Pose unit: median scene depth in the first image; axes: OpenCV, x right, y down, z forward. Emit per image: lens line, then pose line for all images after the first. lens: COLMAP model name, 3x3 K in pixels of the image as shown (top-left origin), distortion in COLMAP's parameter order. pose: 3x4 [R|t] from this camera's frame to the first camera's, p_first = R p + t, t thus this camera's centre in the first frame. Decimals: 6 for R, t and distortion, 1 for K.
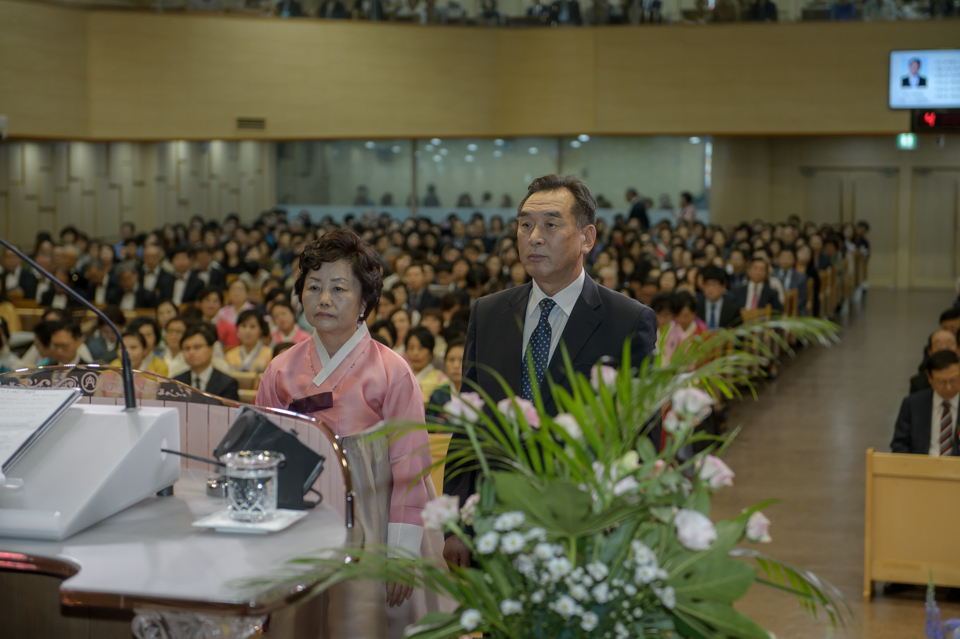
lens RADIAL K [[1870.3, 0, 444.1], [0, 1870.3, 310.9], [0, 0, 1]] dist [0.070027, 0.000000]
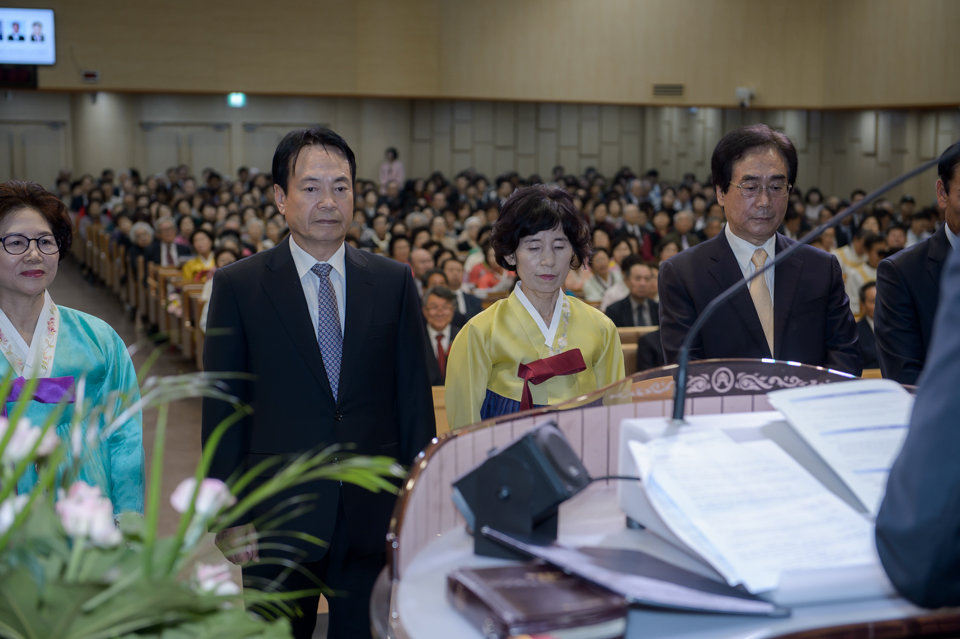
lens RADIAL K [[1718.3, 0, 484.3], [0, 1718.3, 310.8], [0, 0, 1]] dist [0.156021, 0.000000]
pose [[0.810574, -0.061691, 0.582378, -0.088997], [0.041918, 0.997997, 0.047374, -0.004554], [-0.584134, -0.013988, 0.811537, 0.046330]]
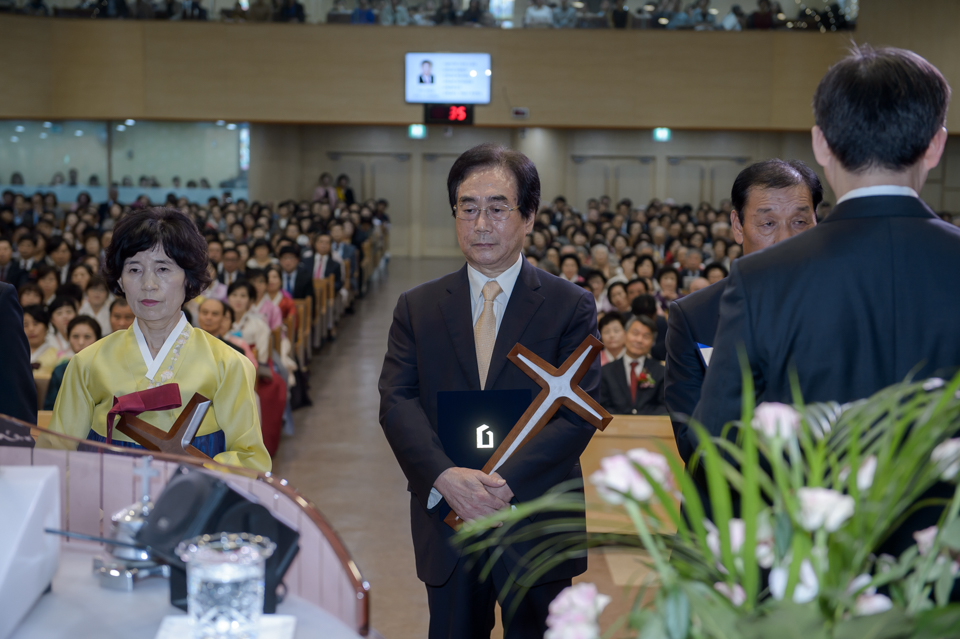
lens RADIAL K [[1604.2, 0, 477.1], [0, 1604.2, 316.1], [0, 0, 1]] dist [0.094687, 0.000000]
pose [[0.953028, -0.020529, 0.302186, -0.022064], [0.012745, 0.999535, 0.027708, -0.002590], [-0.302614, -0.022555, 0.952846, 0.036624]]
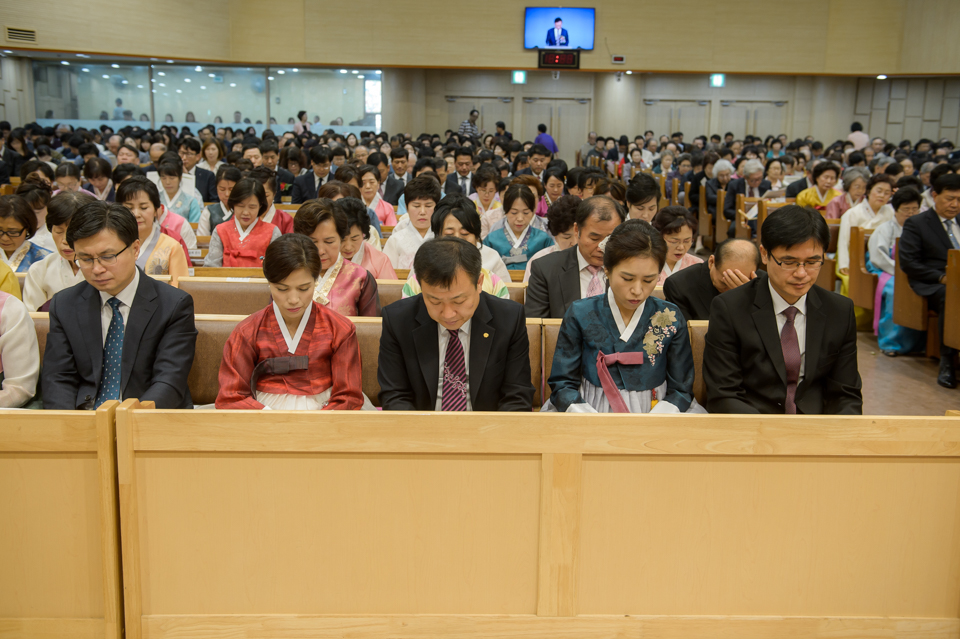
lens RADIAL K [[1002.5, 0, 472.6], [0, 1002.5, 325.9], [0, 0, 1]] dist [0.039261, 0.000000]
pose [[0.941500, -0.052219, 0.332943, -0.052916], [0.011764, 0.992413, 0.122384, 0.003336], [-0.336808, -0.111308, 0.934971, 0.275124]]
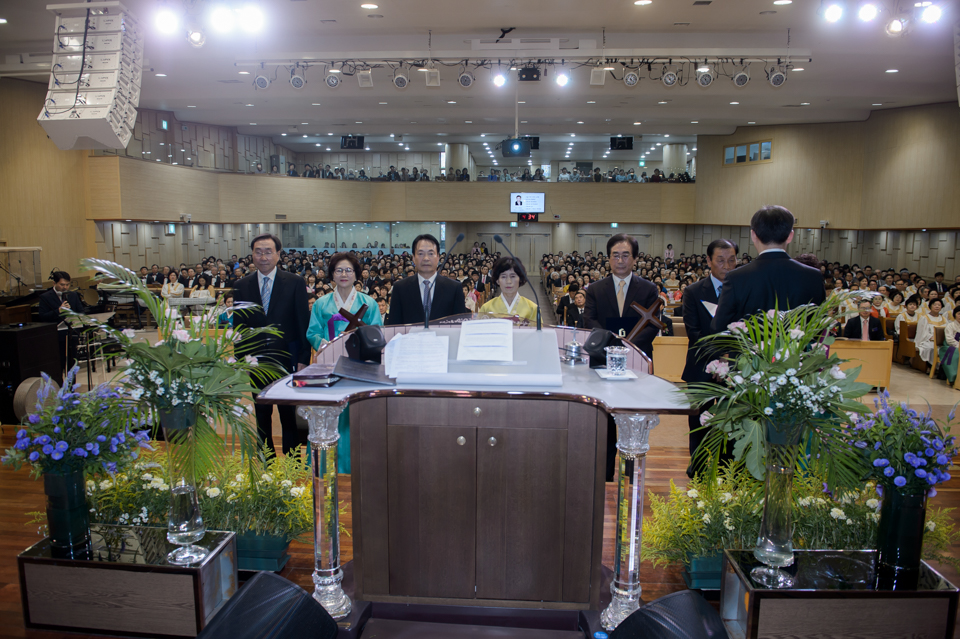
lens RADIAL K [[672.4, 0, 467.2], [0, 672.4, 322.9], [0, 0, 1]] dist [-0.057285, 0.002053]
pose [[0.975133, -0.027700, 0.219884, -0.051813], [0.015072, 0.998150, 0.058901, -0.001692], [-0.221109, -0.054122, 0.973746, 0.012848]]
